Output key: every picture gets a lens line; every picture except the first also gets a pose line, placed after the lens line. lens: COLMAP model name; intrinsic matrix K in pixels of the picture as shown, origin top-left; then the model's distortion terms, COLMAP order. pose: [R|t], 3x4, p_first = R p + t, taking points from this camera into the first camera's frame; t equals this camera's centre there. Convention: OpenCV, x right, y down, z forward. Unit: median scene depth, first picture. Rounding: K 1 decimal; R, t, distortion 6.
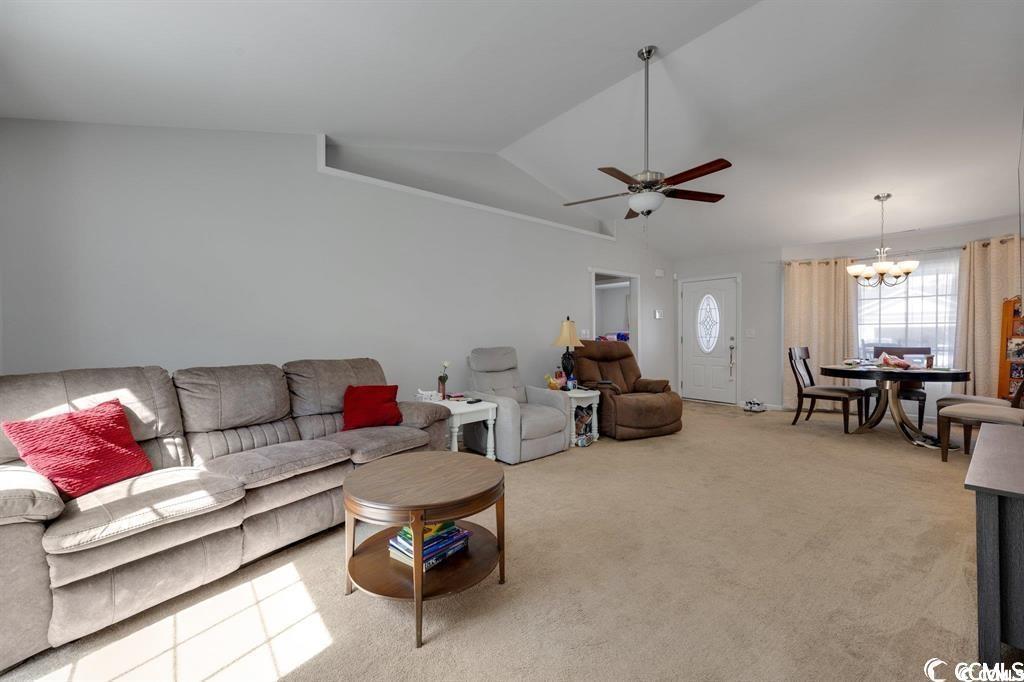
lens RADIAL K [[400.4, 0, 512.0], [0, 400.4, 341.0], [0, 0, 1]] dist [0.000473, -0.000023]
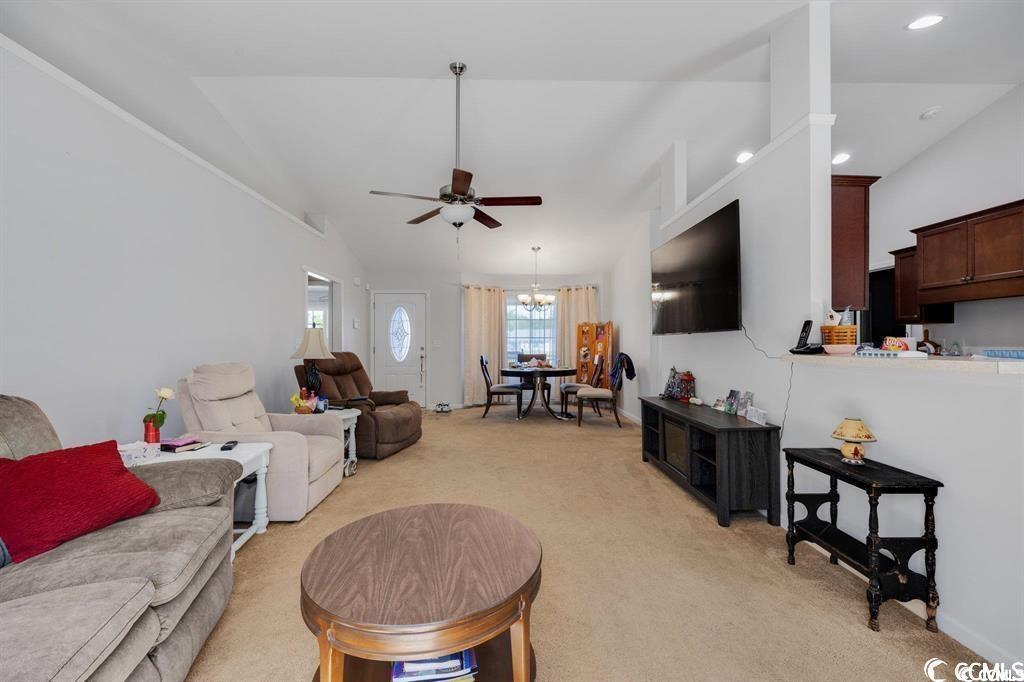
lens RADIAL K [[404.2, 0, 507.0], [0, 404.2, 344.4], [0, 0, 1]] dist [0.010532, 0.000075]
pose [[0.629291, 0.002628, 0.777165, -0.260841], [0.011370, 0.999856, -0.012587, -0.001479], [-0.777086, 0.016757, 0.629171, 0.179222]]
